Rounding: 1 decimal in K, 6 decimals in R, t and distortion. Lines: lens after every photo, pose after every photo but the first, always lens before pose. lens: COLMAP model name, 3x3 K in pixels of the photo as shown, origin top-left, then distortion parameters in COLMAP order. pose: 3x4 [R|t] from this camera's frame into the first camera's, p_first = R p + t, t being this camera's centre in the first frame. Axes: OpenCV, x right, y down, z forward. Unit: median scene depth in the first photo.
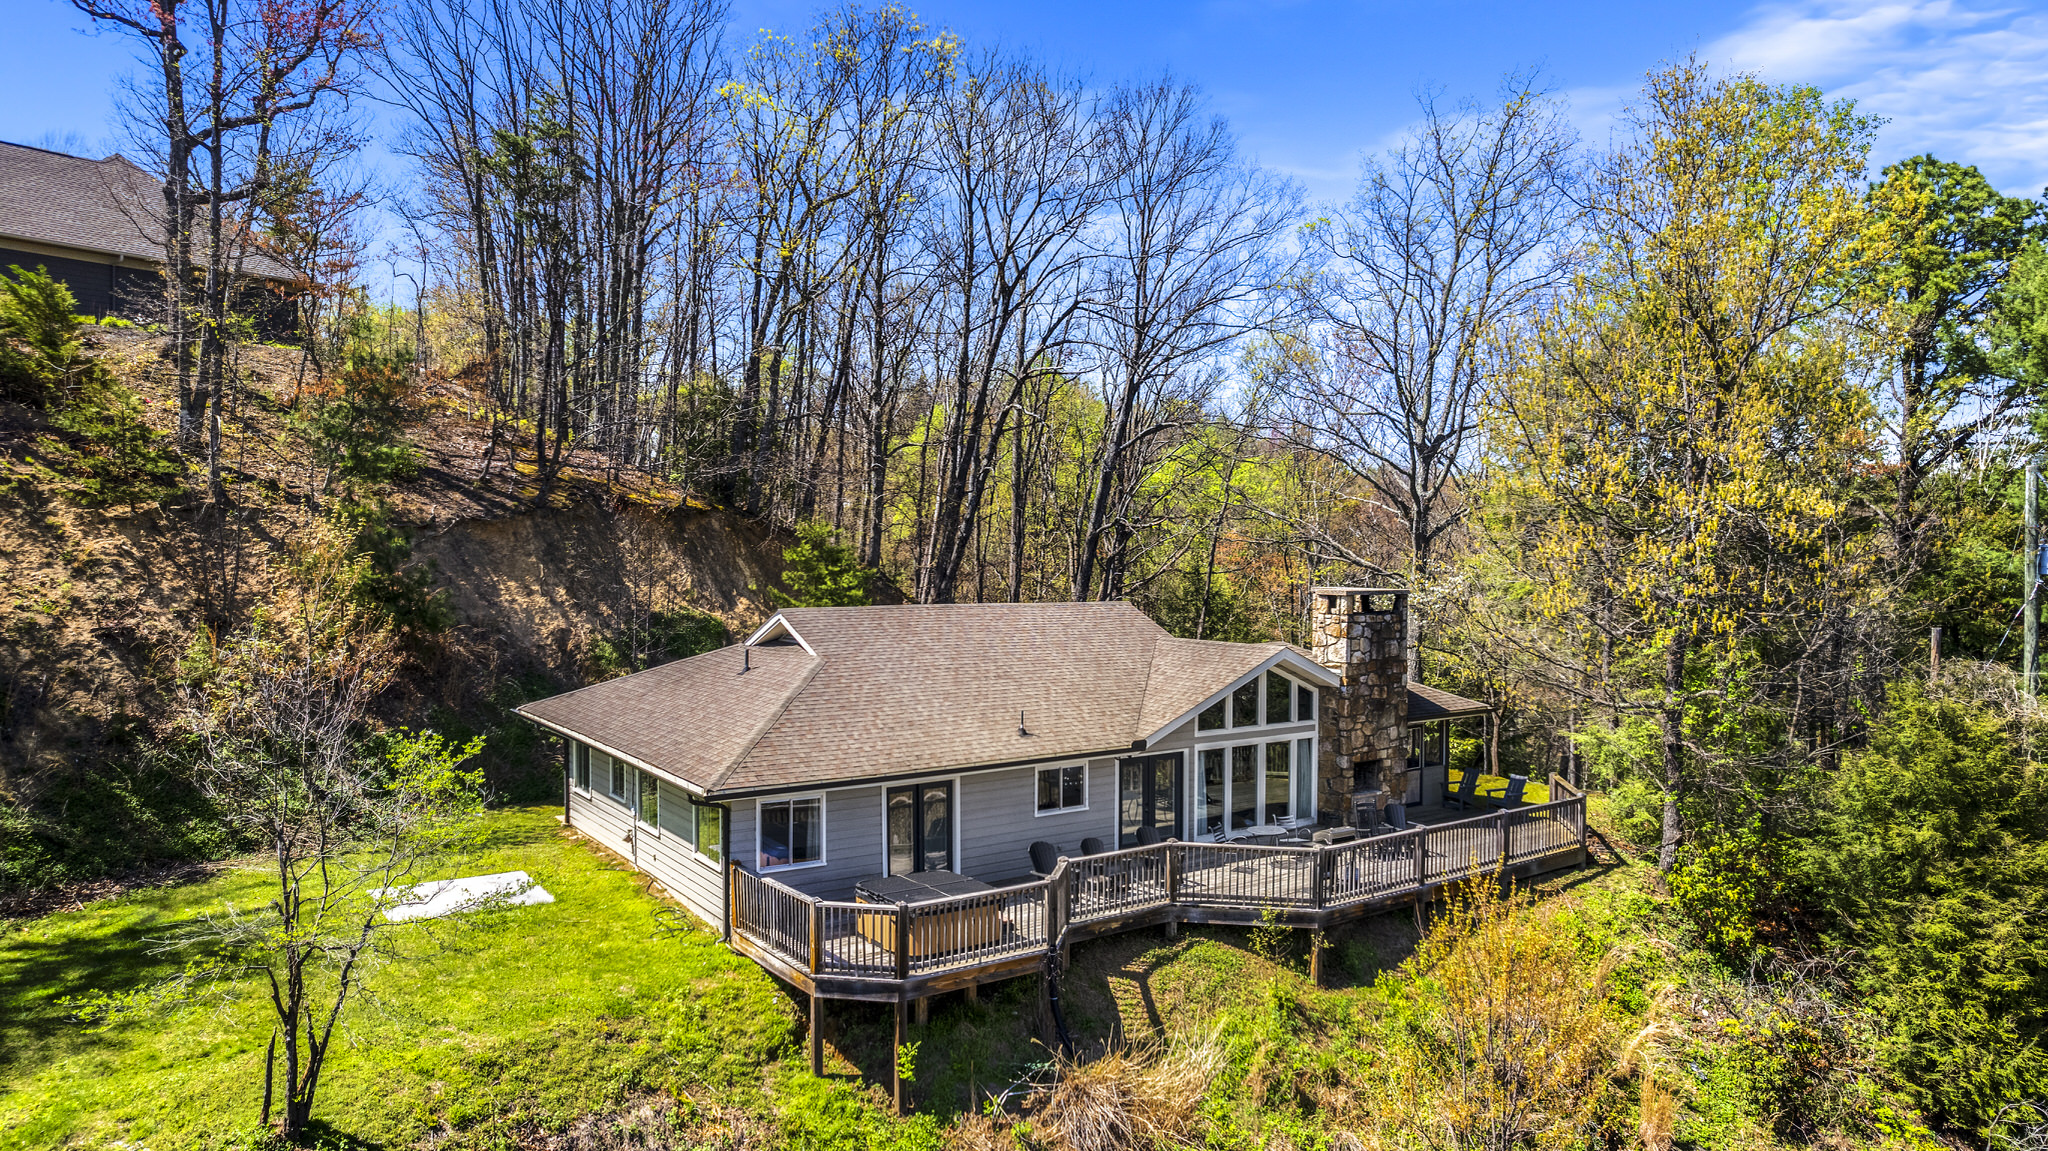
lens RADIAL K [[1260.2, 0, 1058.0], [0, 1260.2, 578.7], [0, 0, 1]] dist [-0.070560, 0.055503]
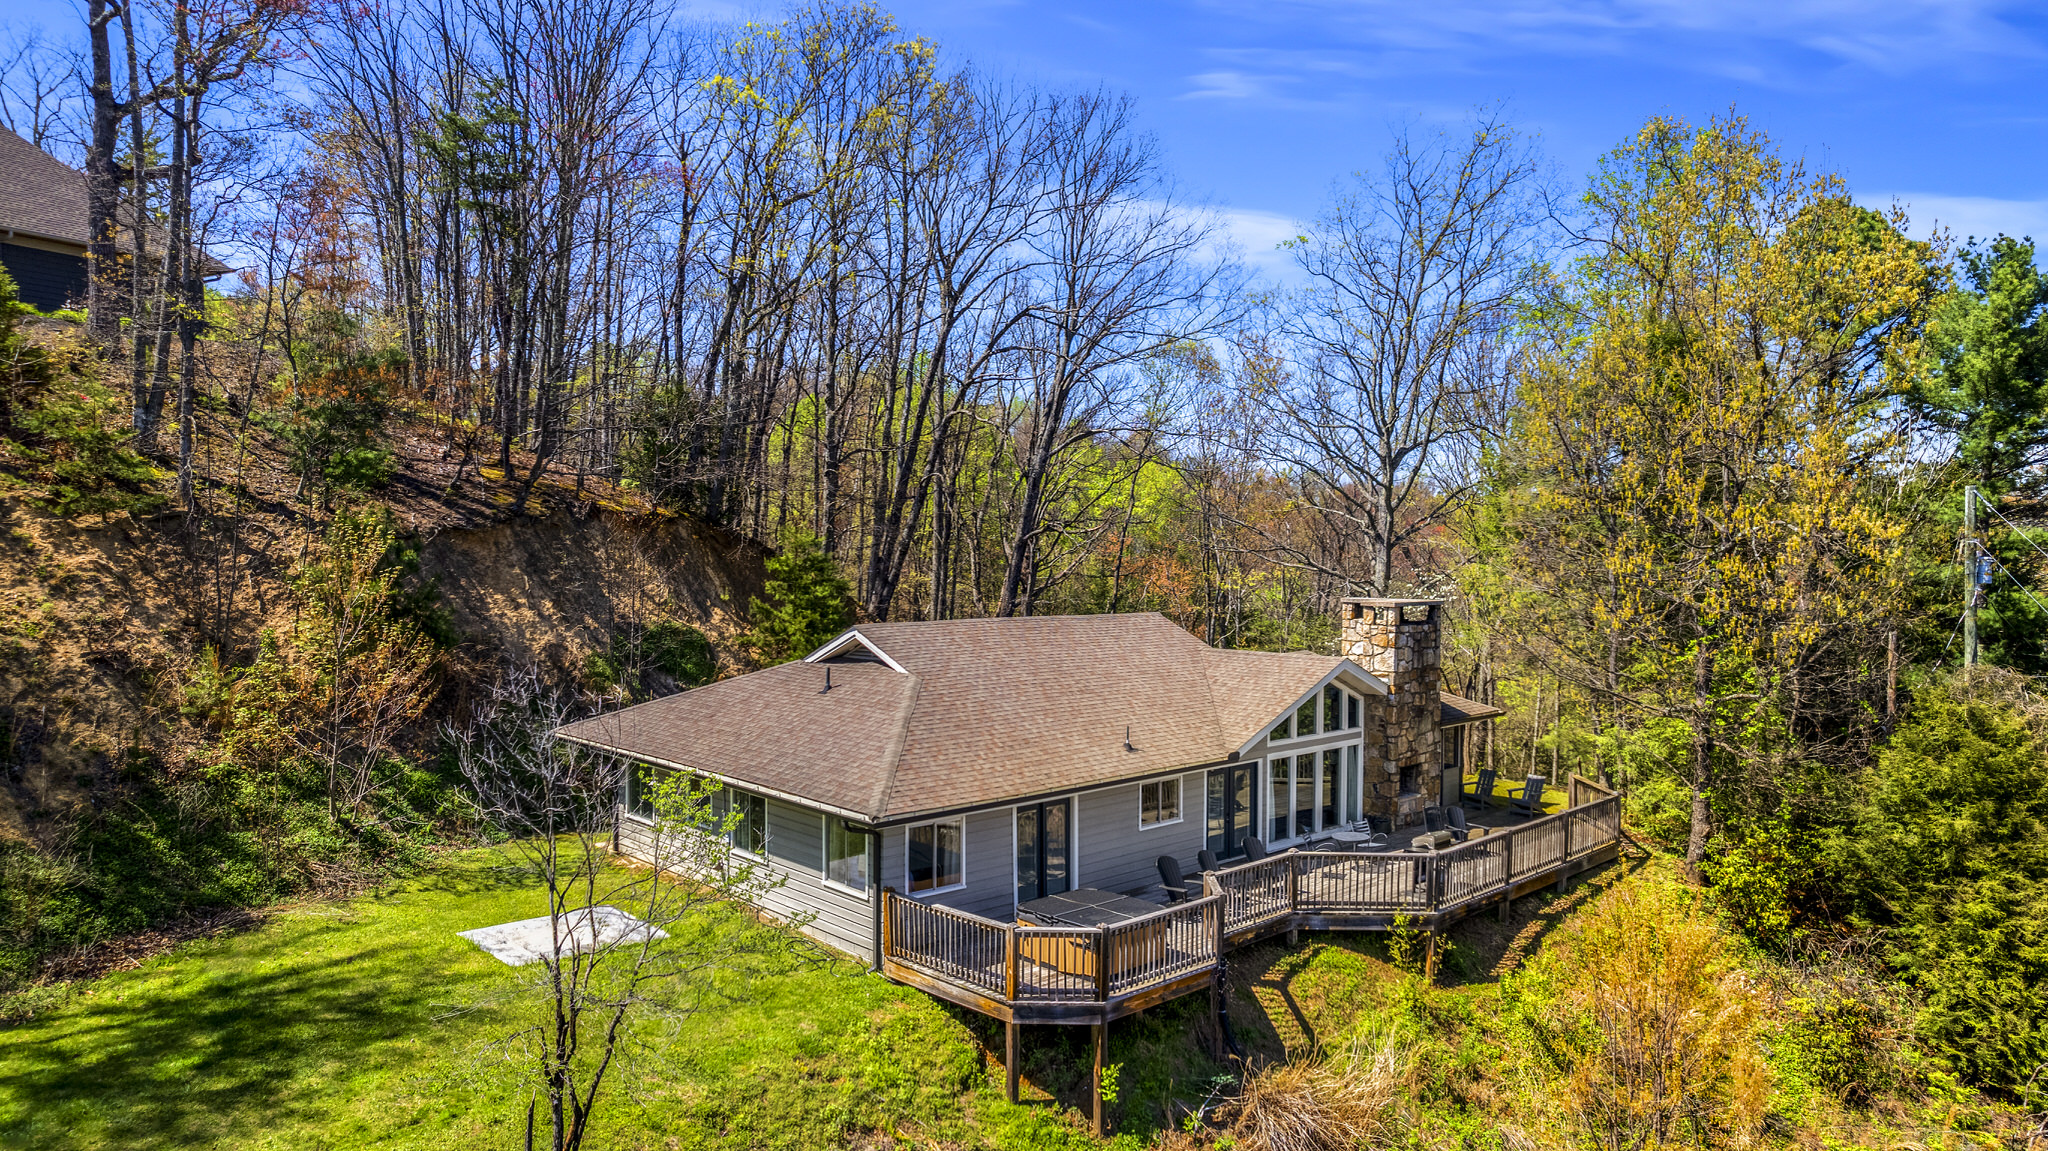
lens RADIAL K [[1260.2, 0, 1058.0], [0, 1260.2, 578.7], [0, 0, 1]] dist [-0.070560, 0.055503]
pose [[0.990796, -0.003014, 0.135328, -0.232224], [0.002916, 0.999995, 0.000915, -0.014799], [-0.135330, -0.000512, 0.990800, 0.010833]]
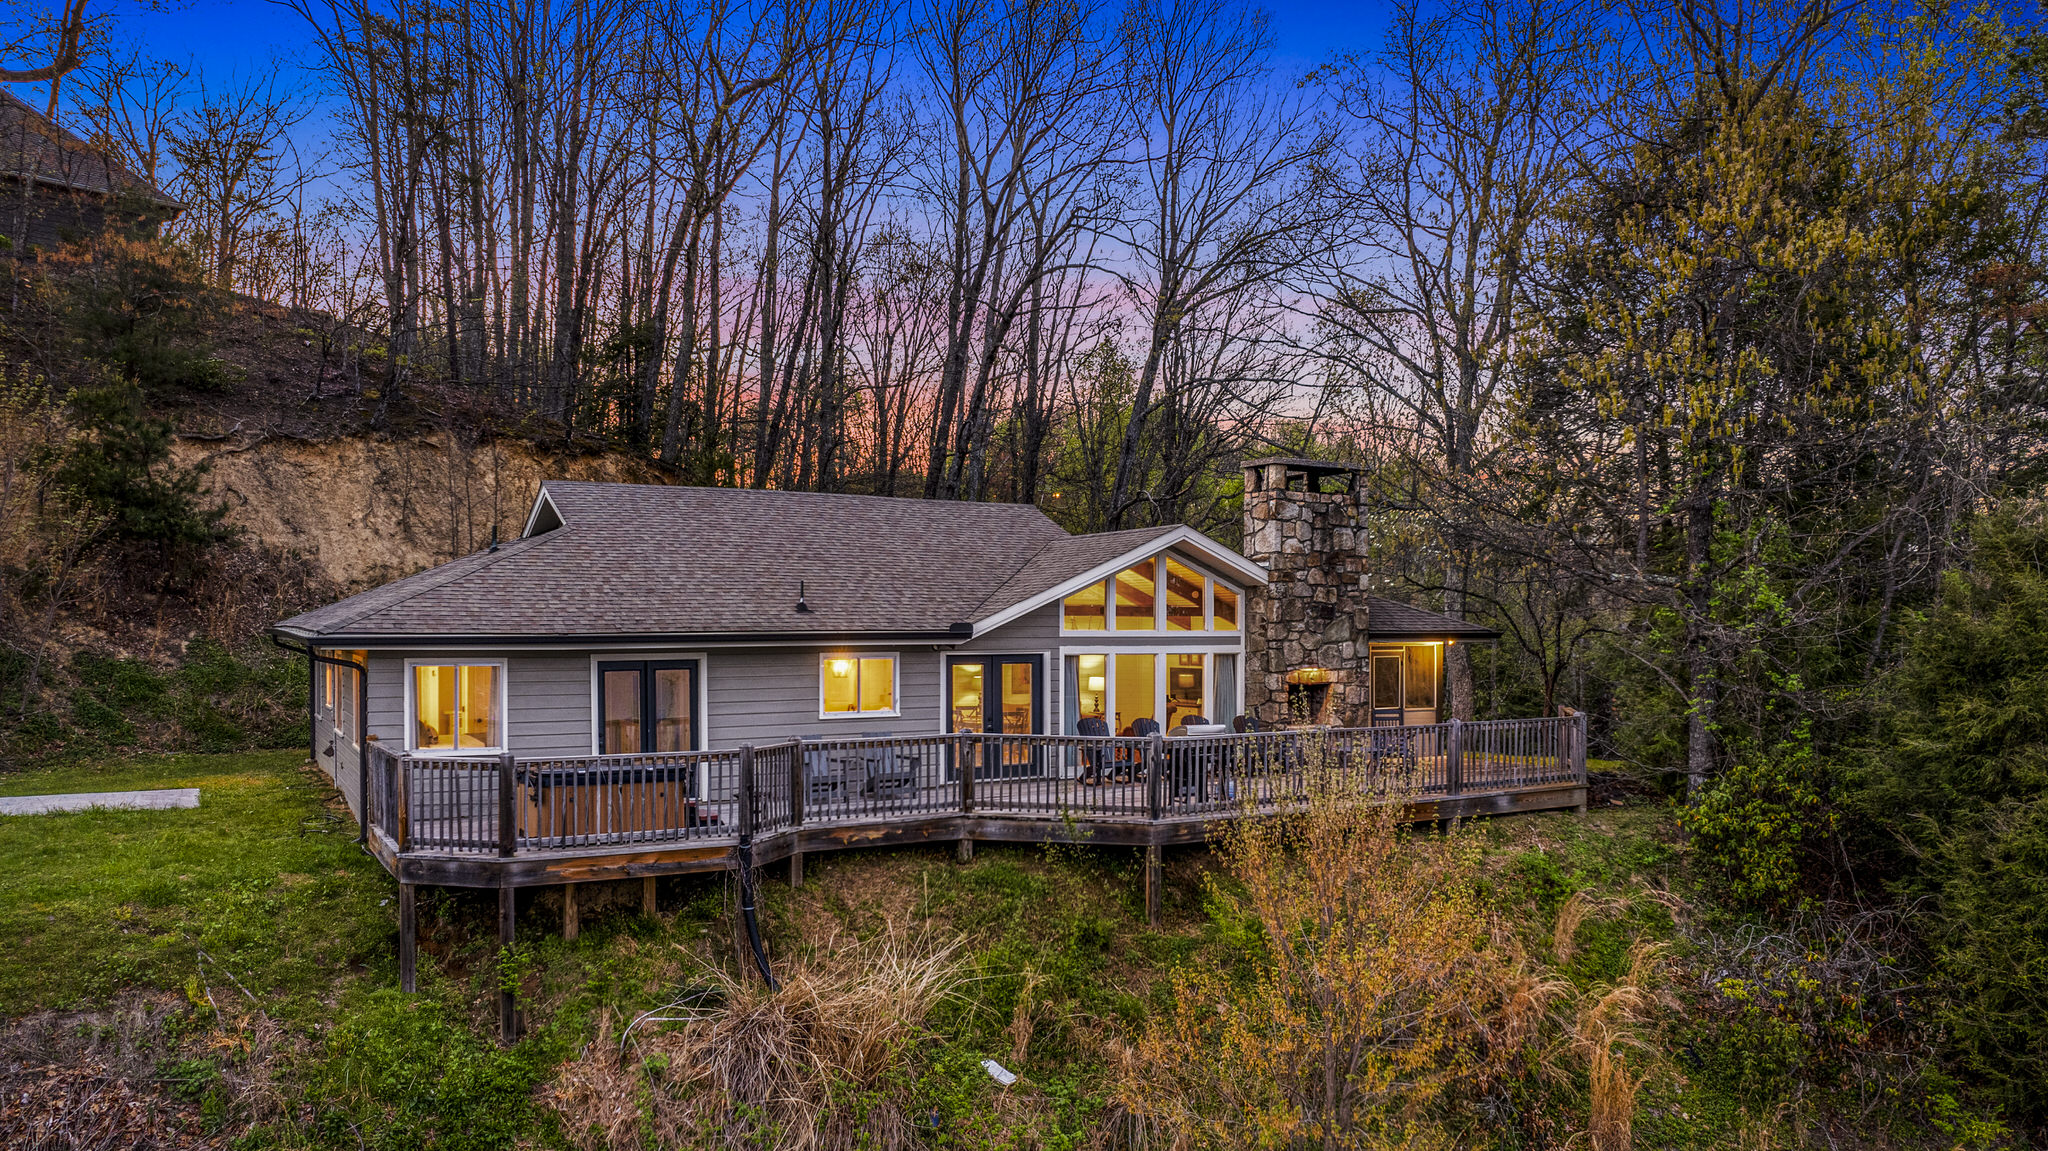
lens RADIAL K [[1421.6, 0, 1065.0], [0, 1421.6, 644.8], [0, 0, 1]] dist [-0.075138, 0.063268]
pose [[0.996443, -0.003833, -0.084177, 0.217180], [0.003796, 0.999993, -0.000597, 0.154273], [0.084178, 0.000275, 0.996451, 0.155679]]
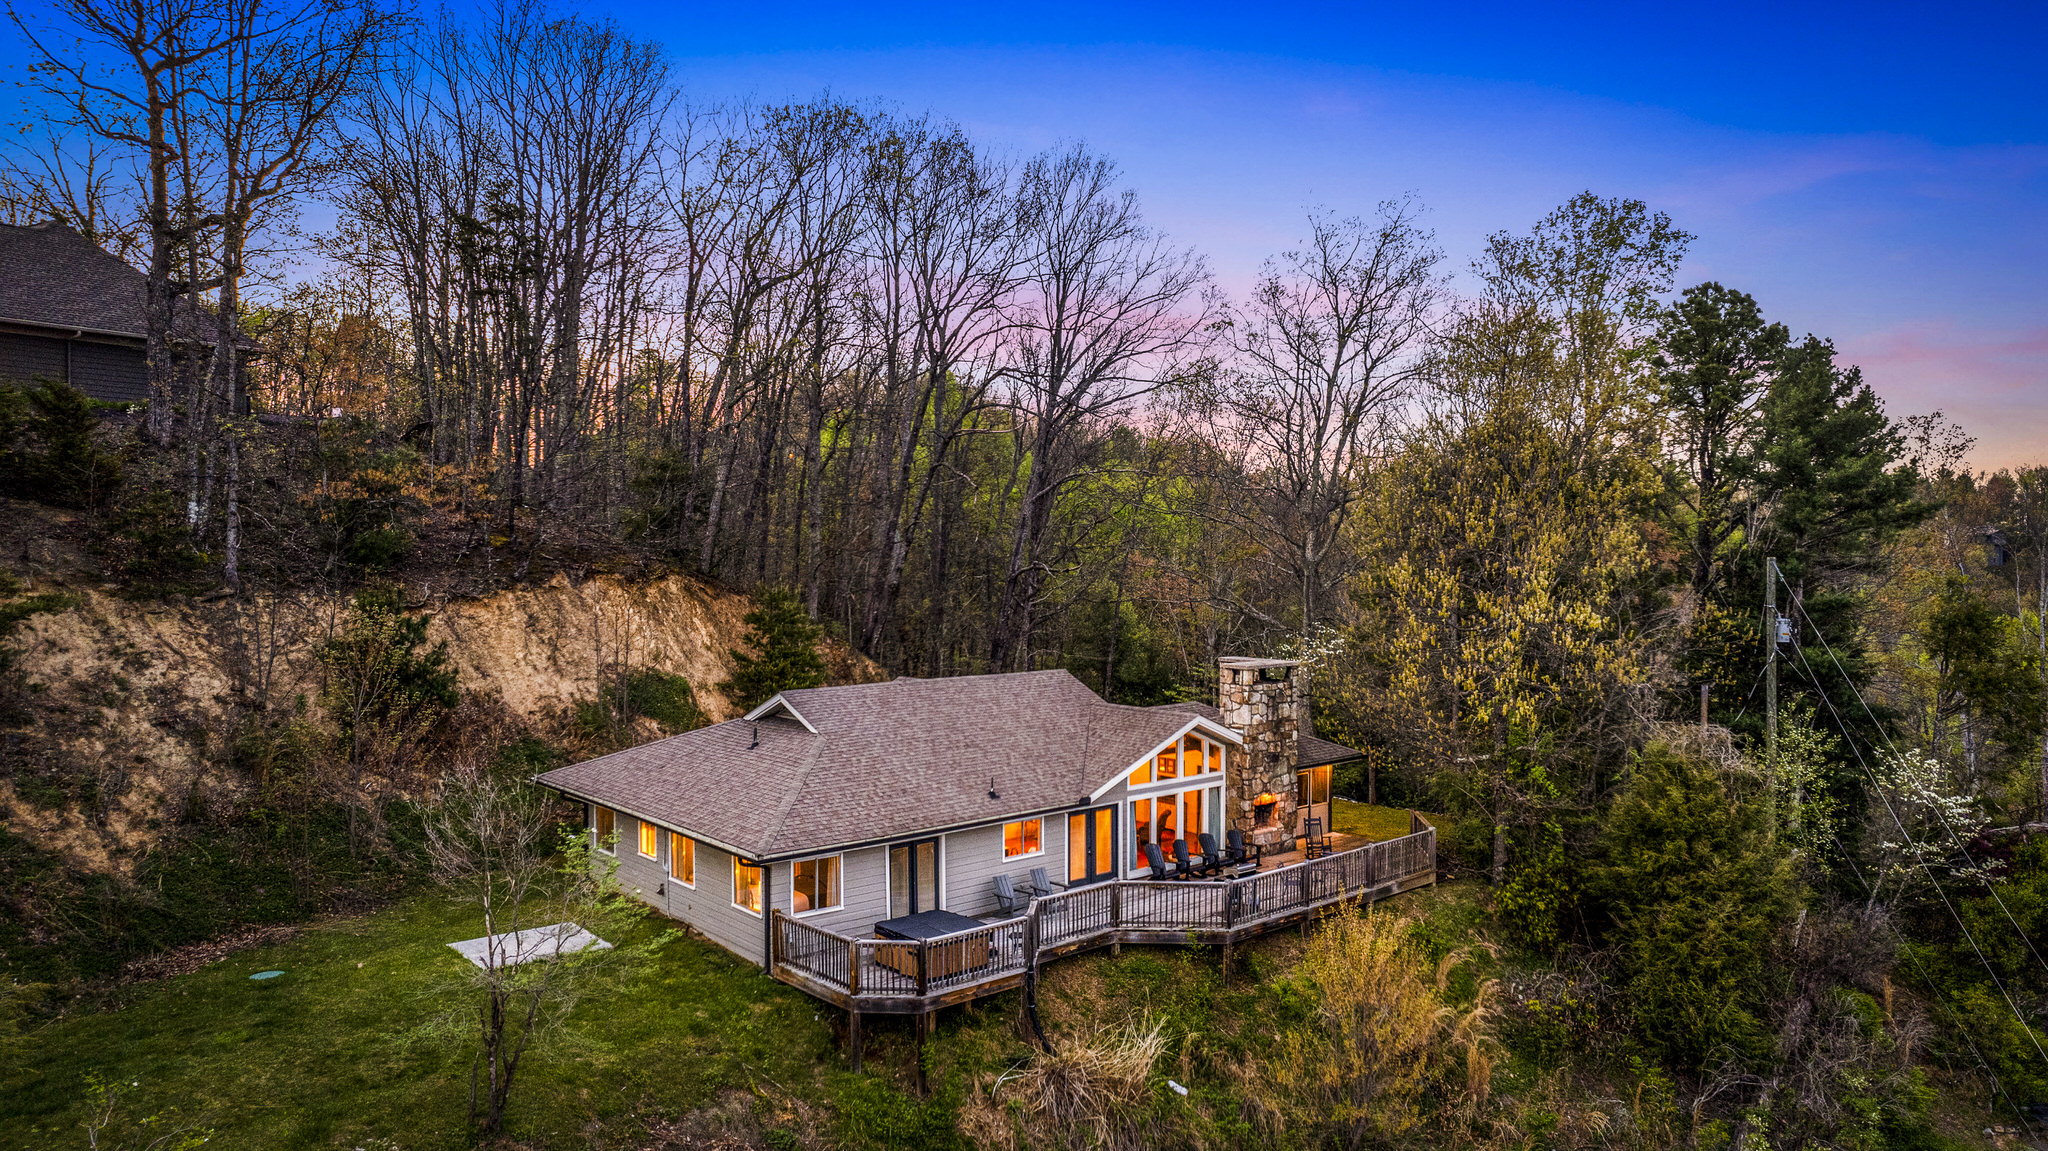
lens RADIAL K [[1305.6, 0, 1124.6], [0, 1305.6, 574.7], [0, 0, 1]] dist [-0.076729, 0.061341]
pose [[0.990982, -0.004438, 0.133920, -0.074197], [0.004700, 0.999988, -0.001640, -0.097483], [-0.133911, 0.002254, 0.990991, -0.307155]]
